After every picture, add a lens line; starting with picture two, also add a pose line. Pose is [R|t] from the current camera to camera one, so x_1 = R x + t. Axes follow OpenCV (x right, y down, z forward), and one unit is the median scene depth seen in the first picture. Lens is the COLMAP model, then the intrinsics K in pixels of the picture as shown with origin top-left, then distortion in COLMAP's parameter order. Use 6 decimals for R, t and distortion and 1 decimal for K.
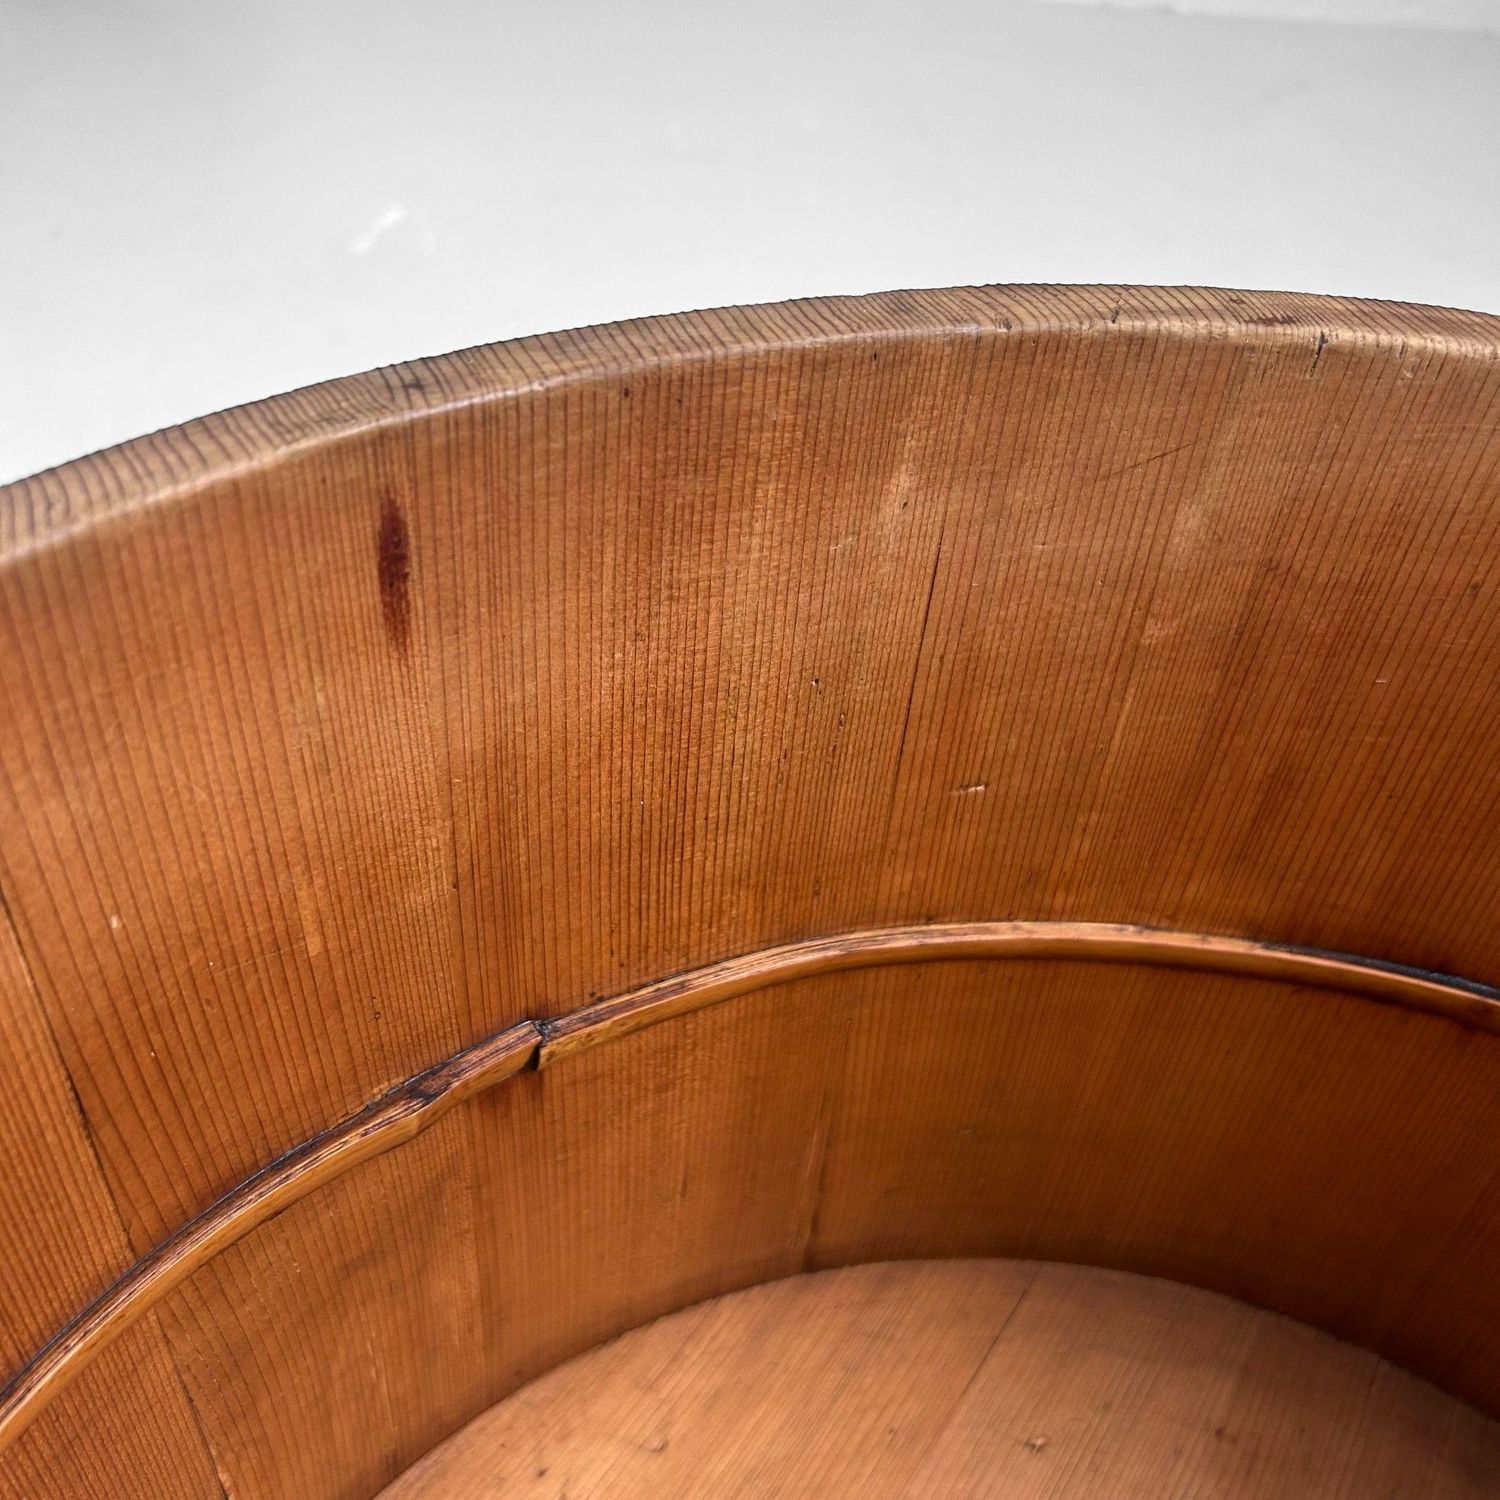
lens RADIAL K [[1504.7, 0, 753.0], [0, 1504.7, 756.3], [0, 0, 1]] dist [0.147985, -0.346292]
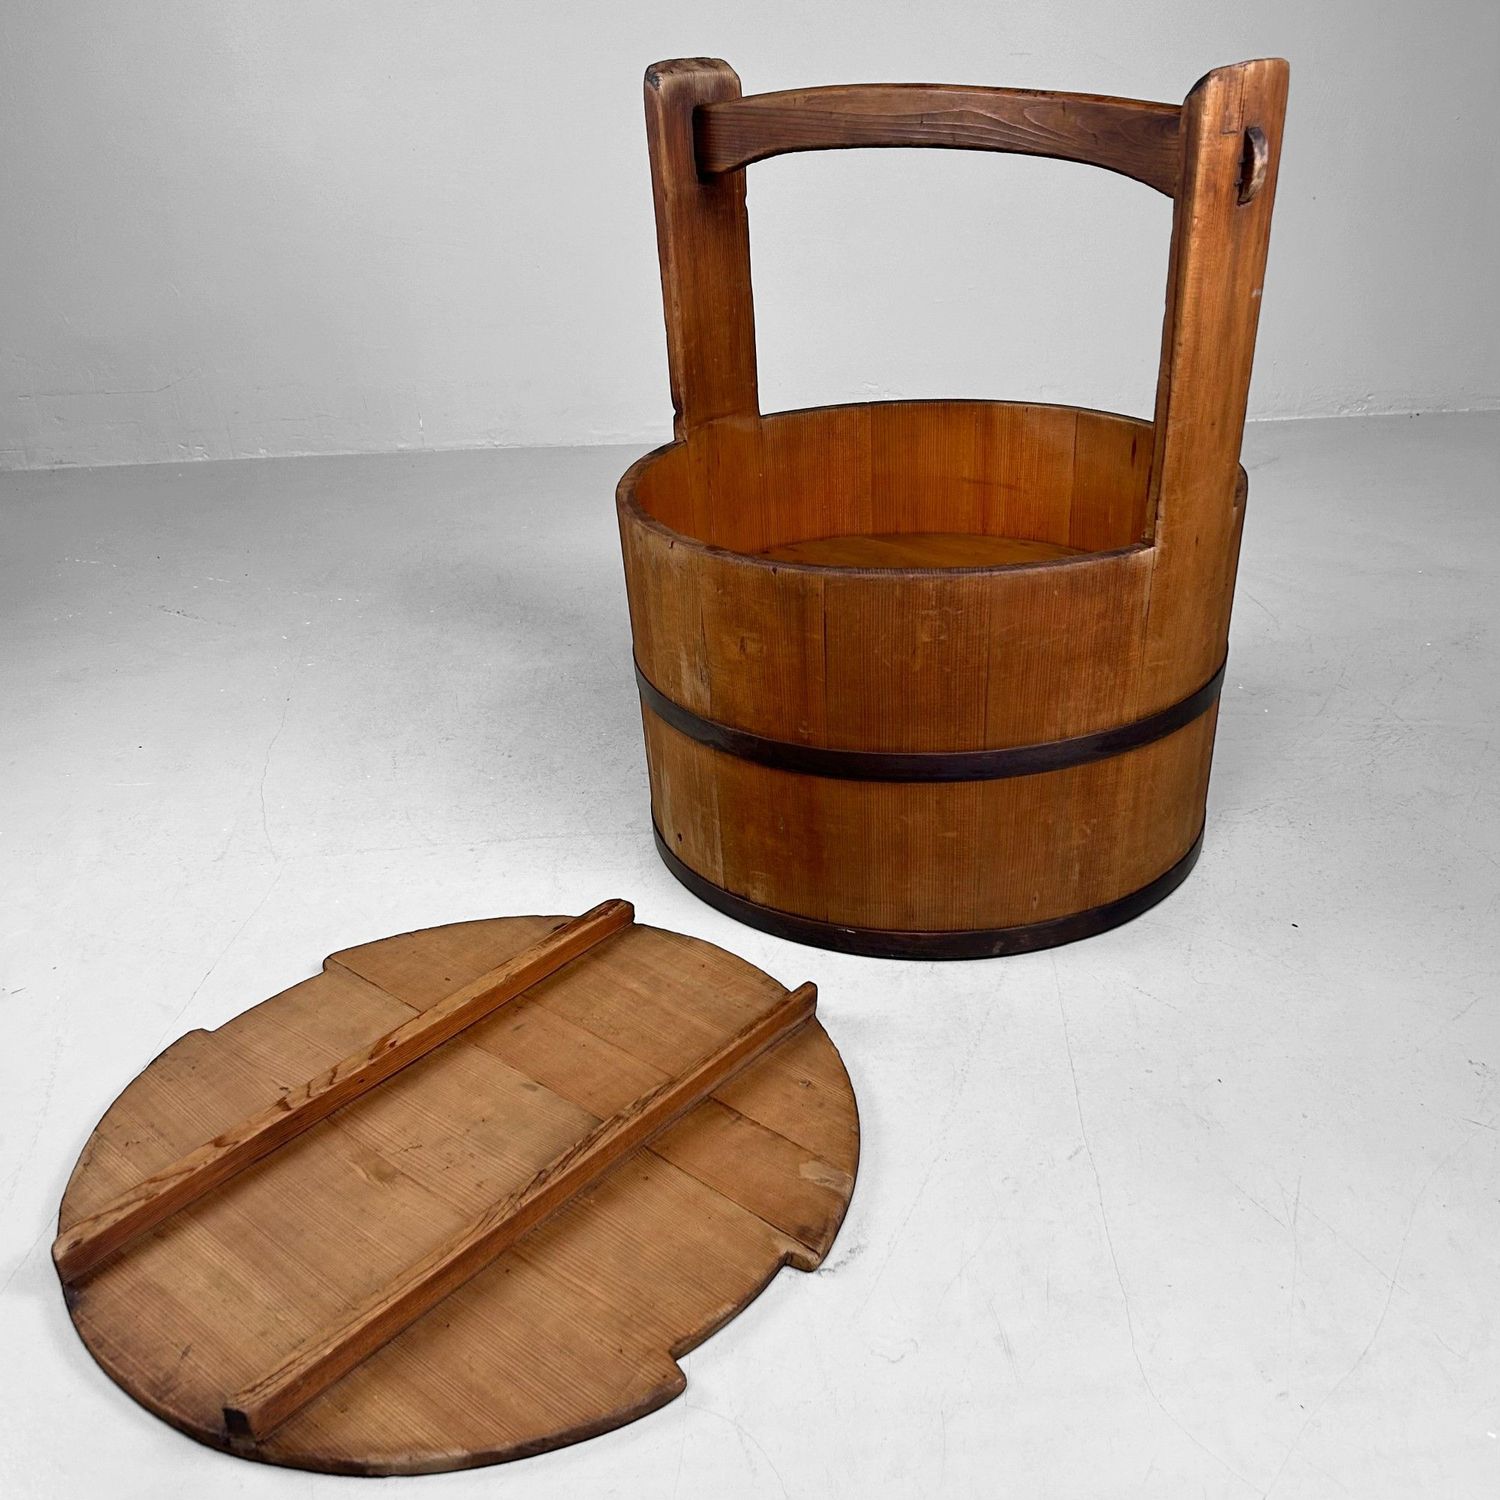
lens RADIAL K [[1585.5, 0, 747.0], [0, 1585.5, 752.4], [0, 0, 1]] dist [0.166176, -0.521075]
pose [[-0.127047, 0.343060, -0.930682, 5.301580], [-0.639595, 0.688830, 0.341222, -0.411675], [0.758141, 0.638610, 0.131905, -0.187954]]
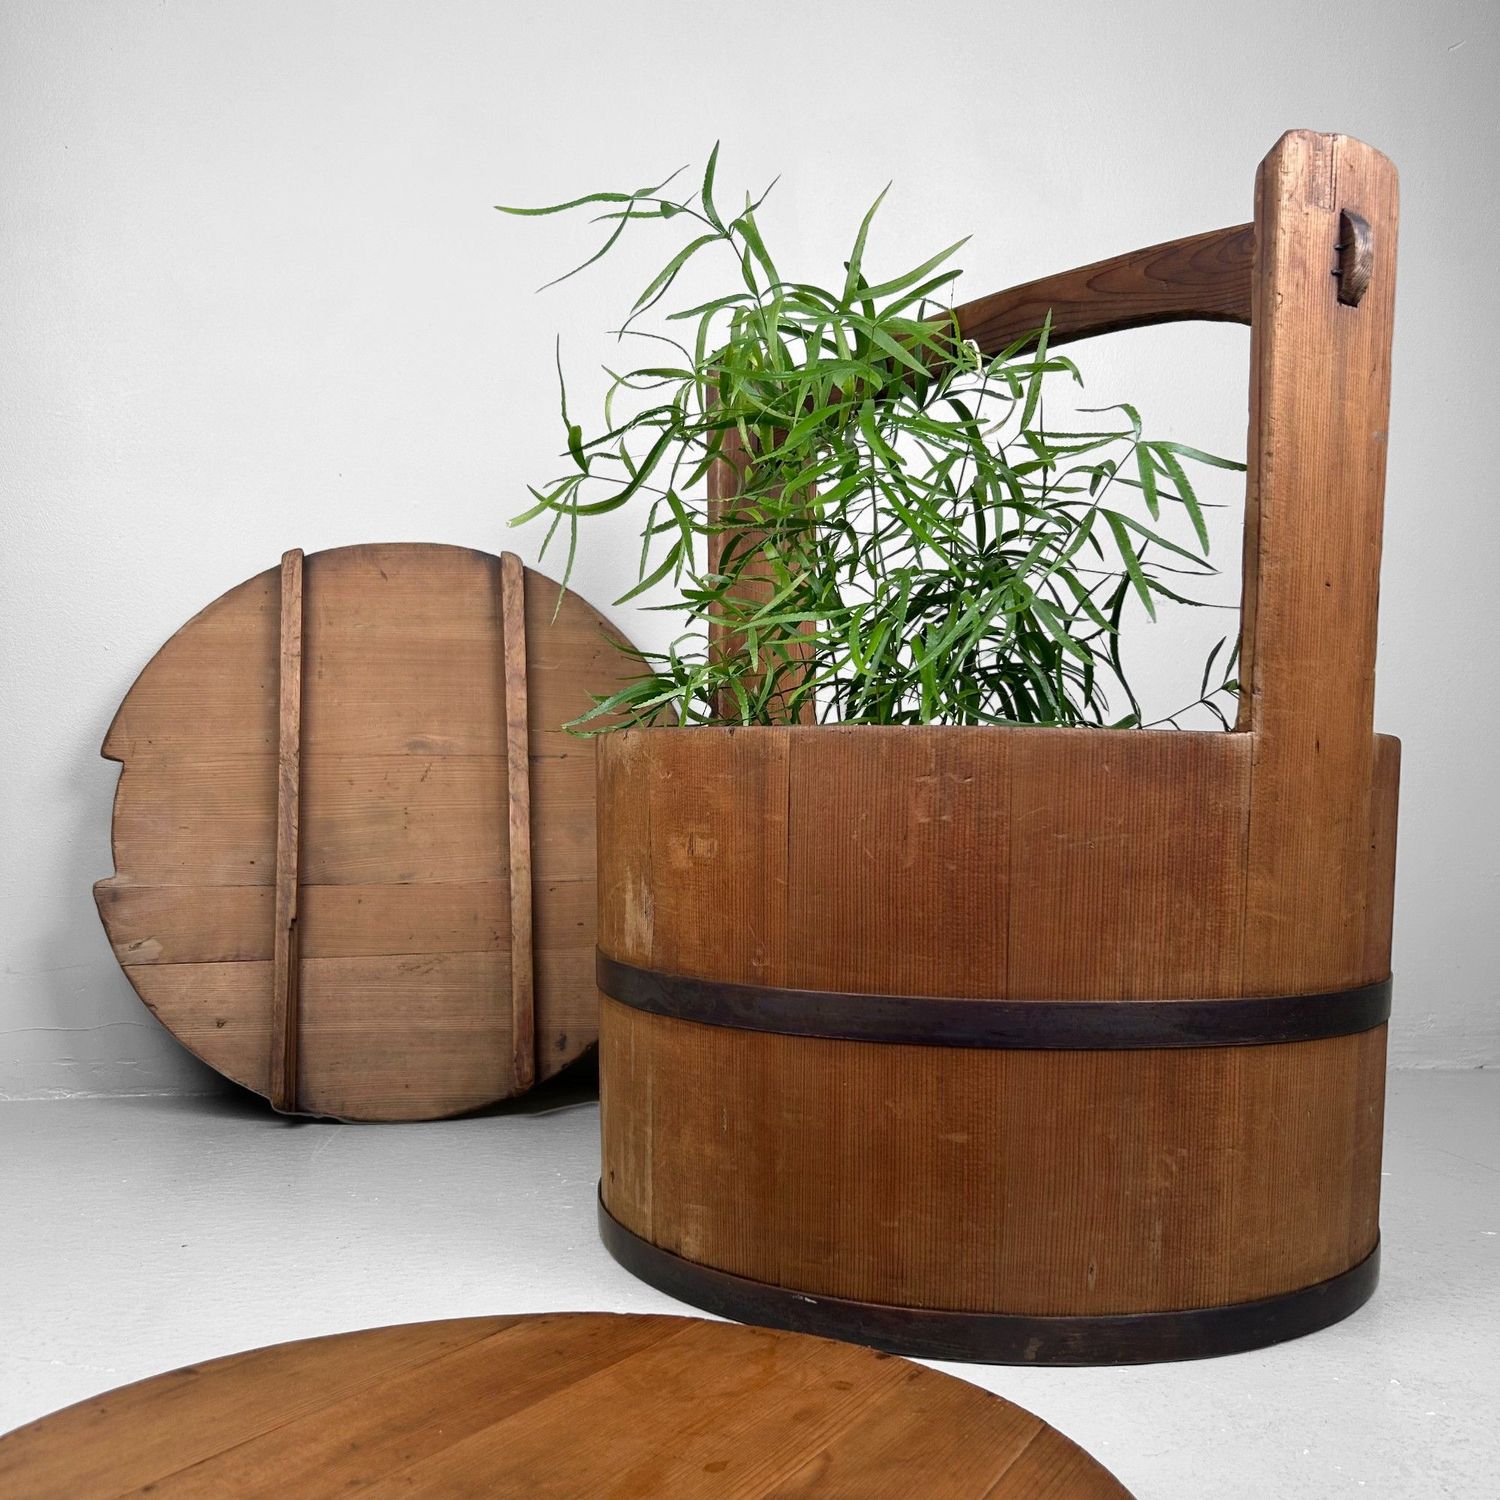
lens RADIAL K [[1508.7, 0, 750.3], [0, 1508.7, 748.9], [0, 0, 1]] dist [0.153044, -0.406948]
pose [[-0.284357, -0.120524, -0.951113, 4.092632], [-0.673884, 0.730772, 0.108870, 0.313977], [0.681925, 0.671897, -0.289019, 1.038623]]
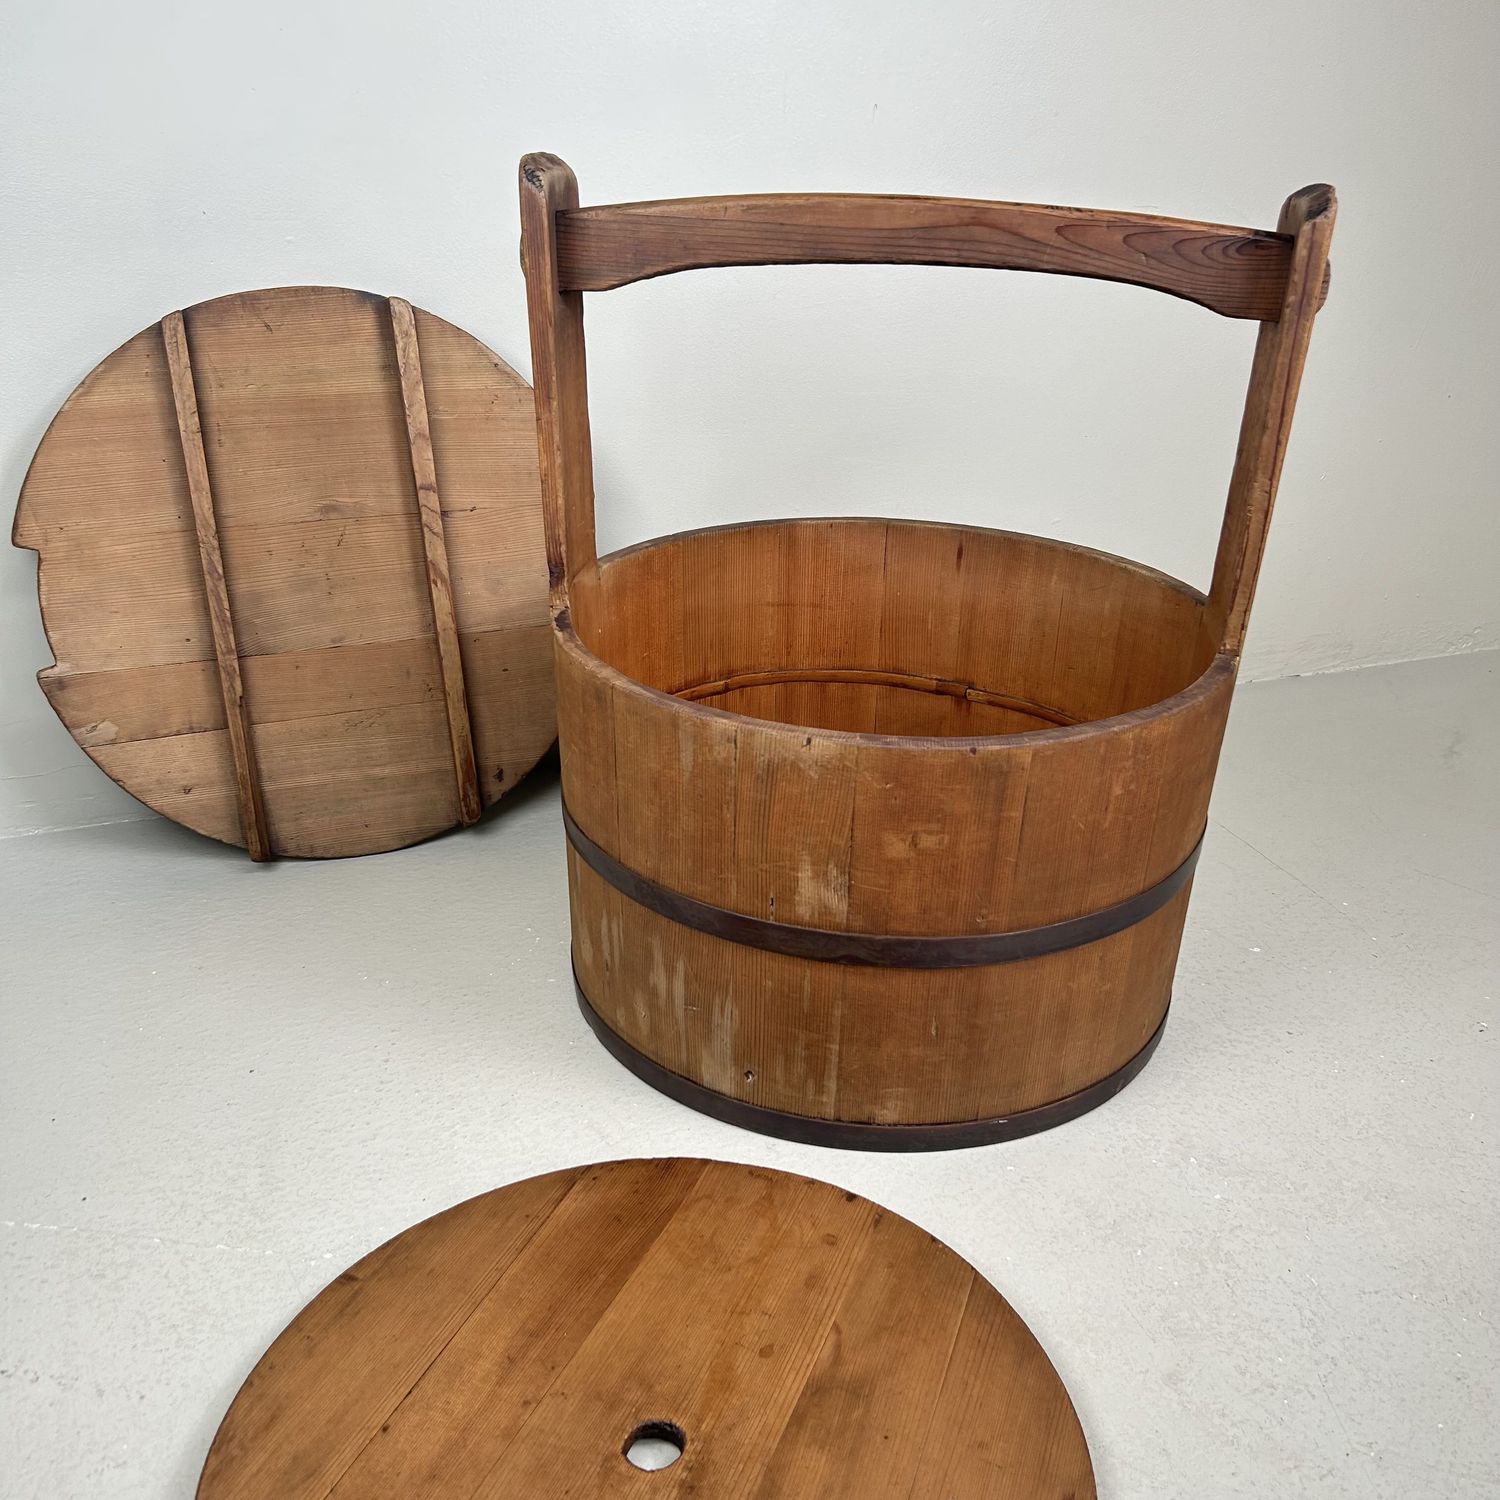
lens RADIAL K [[1508.7, 0, 750.3], [0, 1508.7, 748.9], [0, 0, 1]] dist [0.153044, -0.406948]
pose [[0.501847, 0.280087, -0.818352, 3.802993], [-0.560053, 0.826233, -0.060664, 1.135423], [0.659158, 0.488765, 0.571506, -2.206076]]
